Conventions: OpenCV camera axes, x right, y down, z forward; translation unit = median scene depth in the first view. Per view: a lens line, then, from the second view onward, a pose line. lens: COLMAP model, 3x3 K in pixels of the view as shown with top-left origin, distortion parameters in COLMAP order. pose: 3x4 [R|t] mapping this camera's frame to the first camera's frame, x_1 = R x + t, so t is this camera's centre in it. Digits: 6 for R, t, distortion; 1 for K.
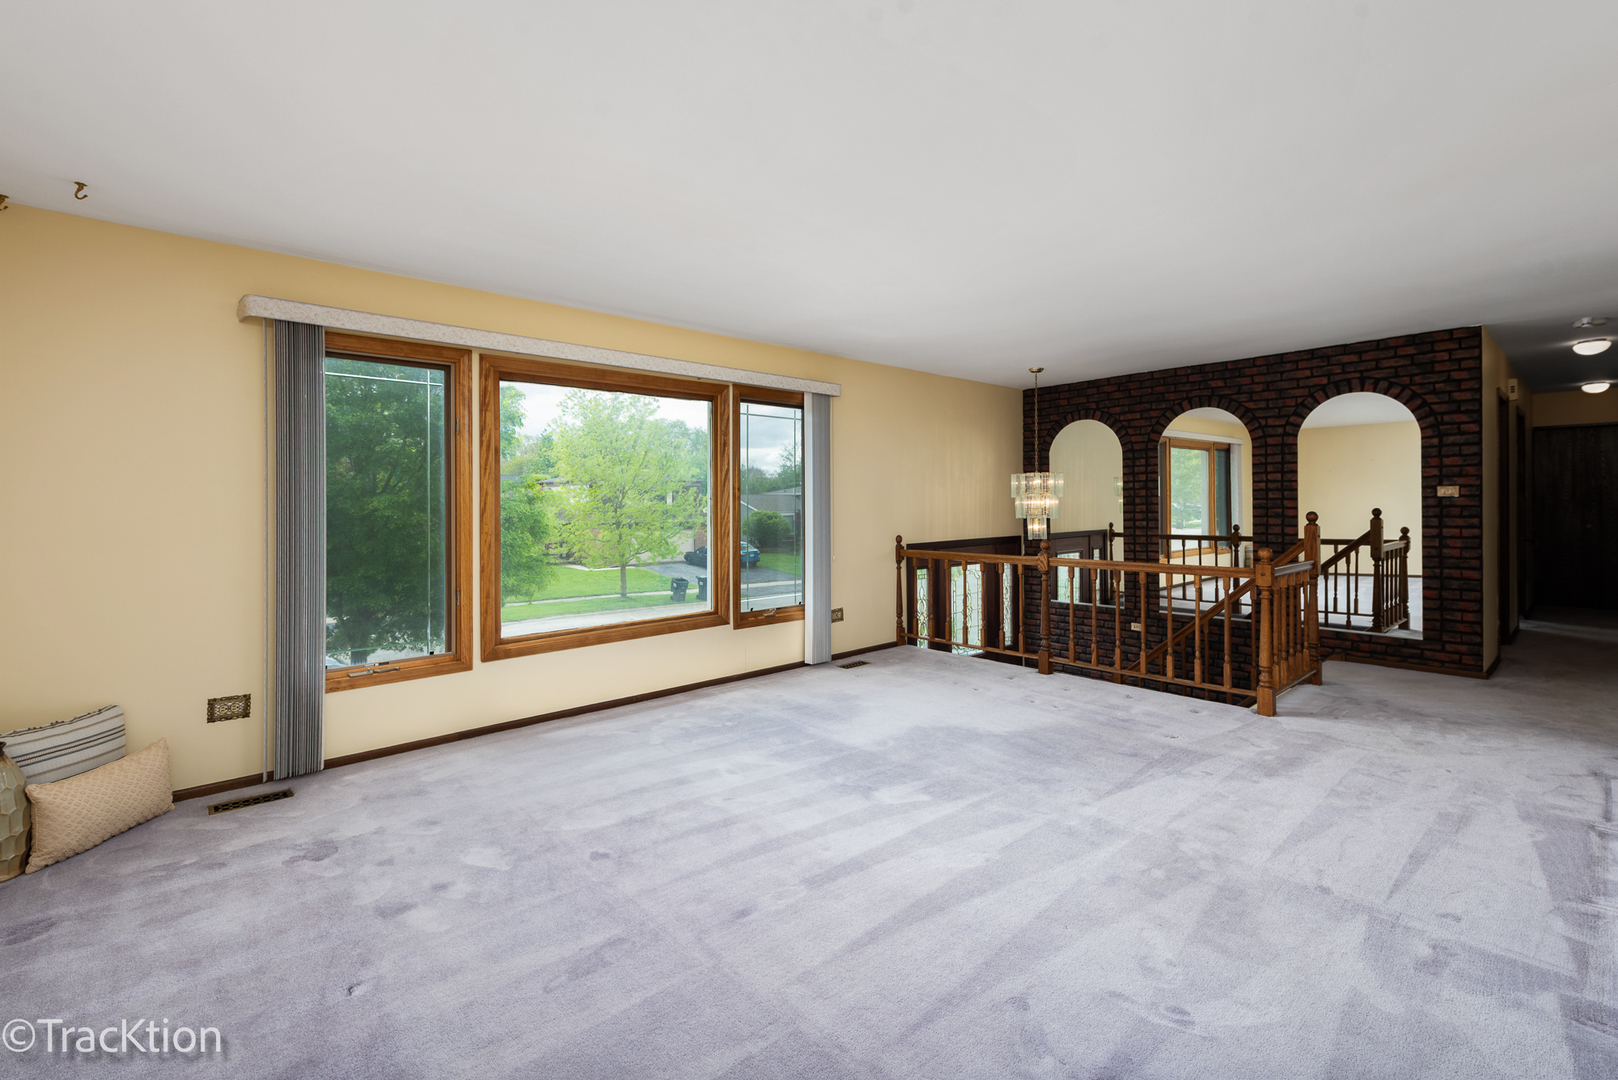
lens RADIAL K [[726.2, 0, 839.8], [0, 726.2, 497.6], [0, 0, 1]] dist [0.002198, 0.000056]
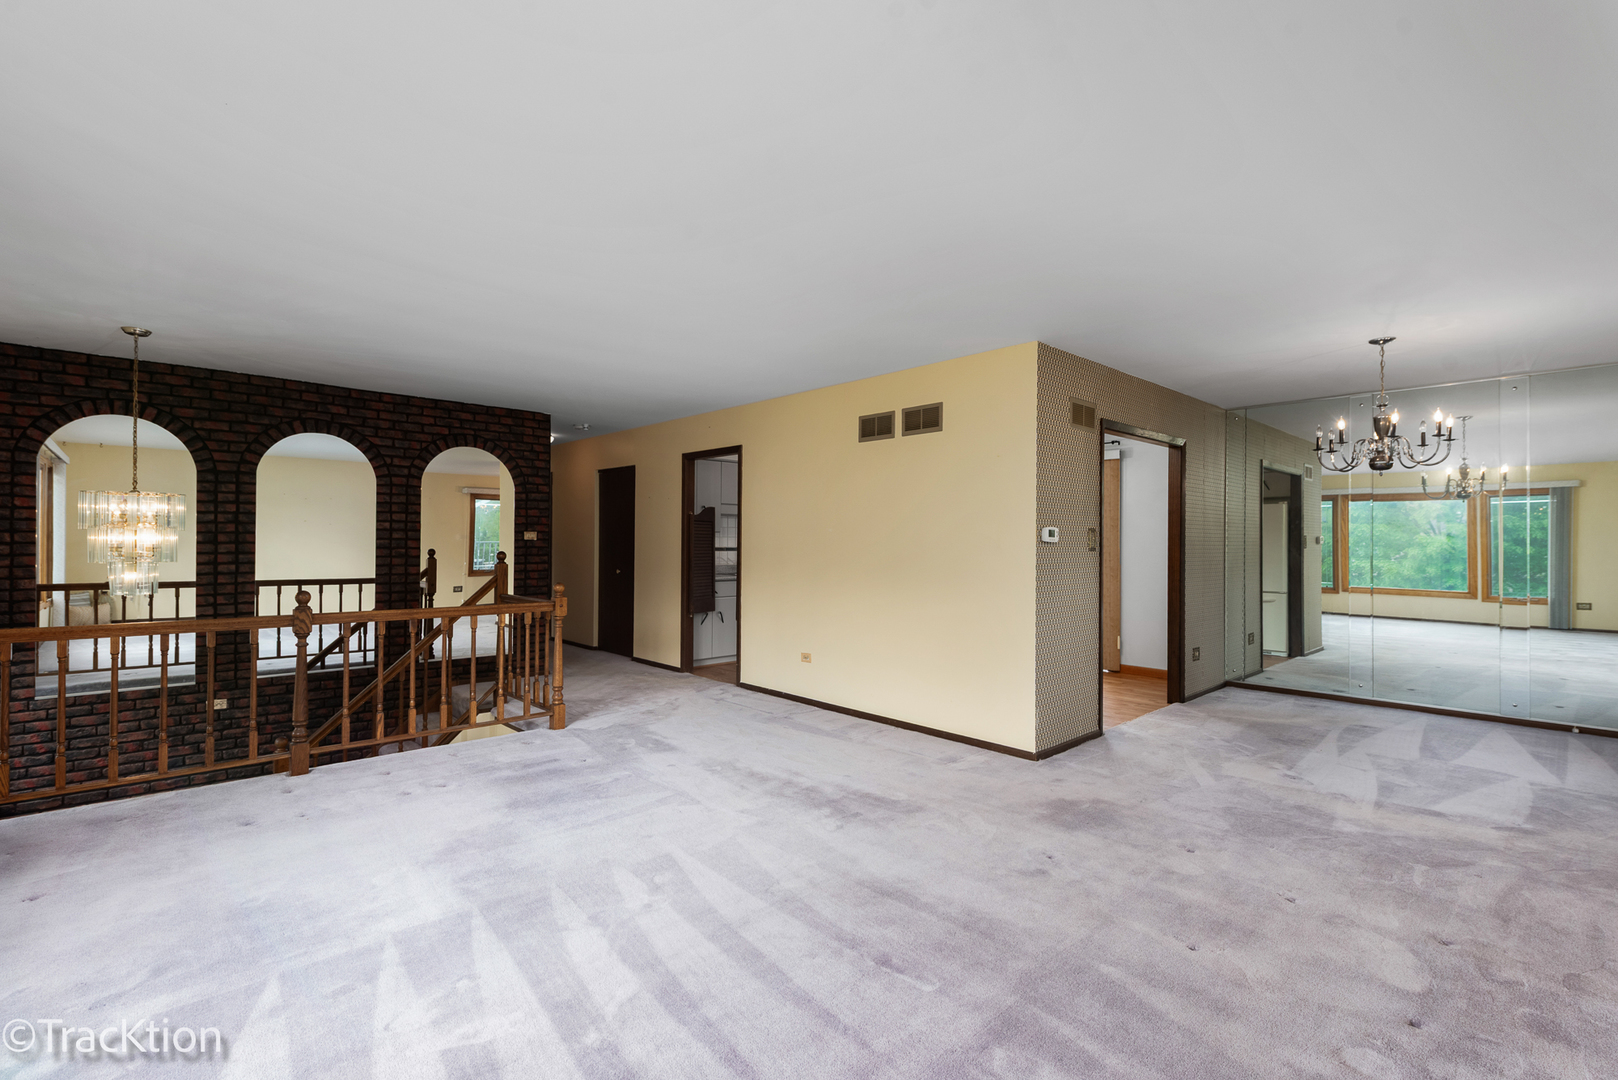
lens RADIAL K [[726.2, 0, 811.4], [0, 726.2, 547.2], [0, 0, 1]] dist [0.002198, 0.000056]
pose [[-0.009689, 0.002273, 0.999950, -0.405688], [-0.018556, 0.999825, -0.002453, 0.004784], [-0.999781, -0.018579, -0.009645, 0.438461]]
